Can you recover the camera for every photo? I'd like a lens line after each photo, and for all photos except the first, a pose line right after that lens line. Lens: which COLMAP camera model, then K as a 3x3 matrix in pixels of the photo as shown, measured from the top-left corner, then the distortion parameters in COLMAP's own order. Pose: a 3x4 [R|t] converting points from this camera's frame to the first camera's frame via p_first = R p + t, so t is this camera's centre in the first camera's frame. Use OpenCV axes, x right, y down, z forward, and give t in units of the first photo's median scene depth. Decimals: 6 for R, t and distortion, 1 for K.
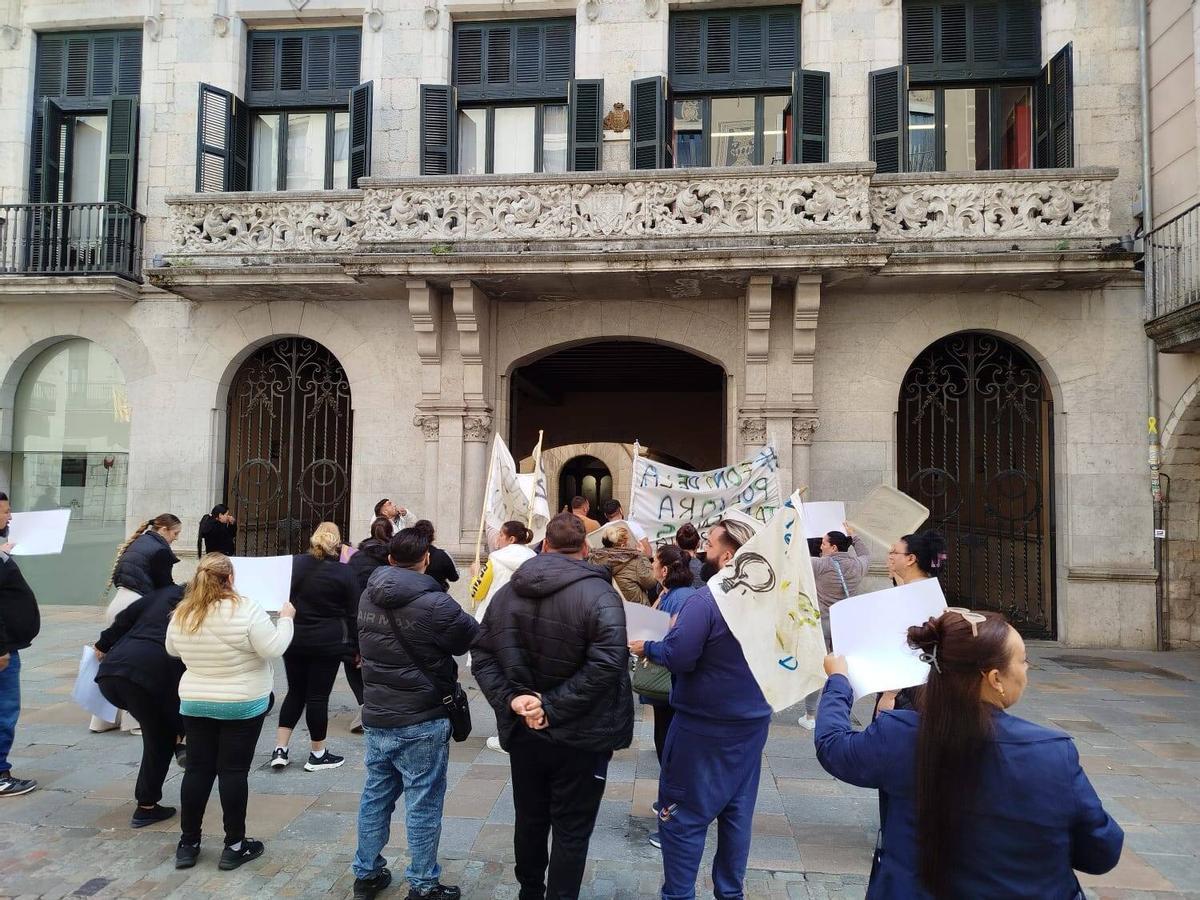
lens RADIAL K [[840.9, 0, 595.8], [0, 840.9, 464.5], [0, 0, 1]] dist [-0.002567, -0.006915]
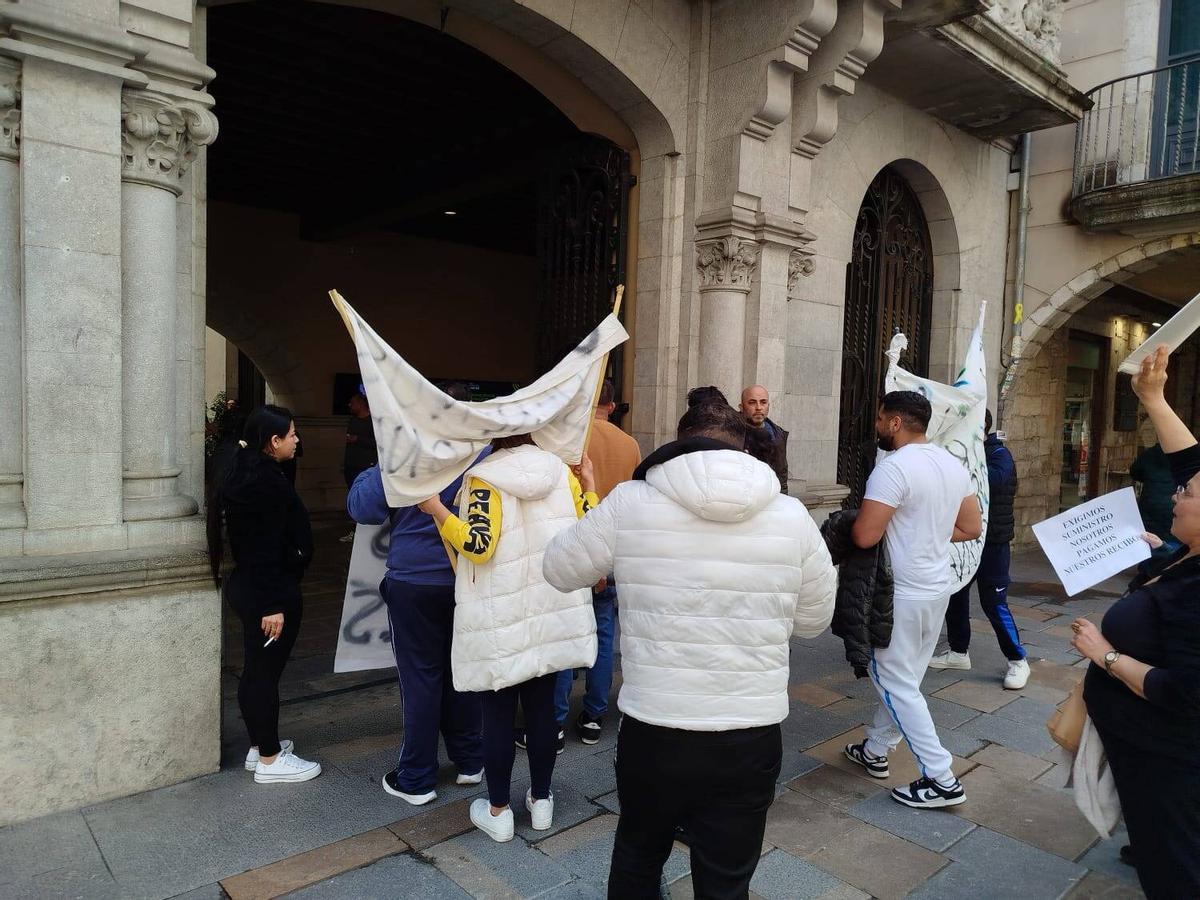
lens RADIAL K [[840.9, 0, 595.8], [0, 840.9, 464.5], [0, 0, 1]] dist [-0.002567, -0.006915]
pose [[0.671416, -0.047159, 0.739579, -0.268794], [-0.066190, 0.990169, 0.123227, 0.025352], [-0.738119, -0.131689, 0.661693, 0.676109]]
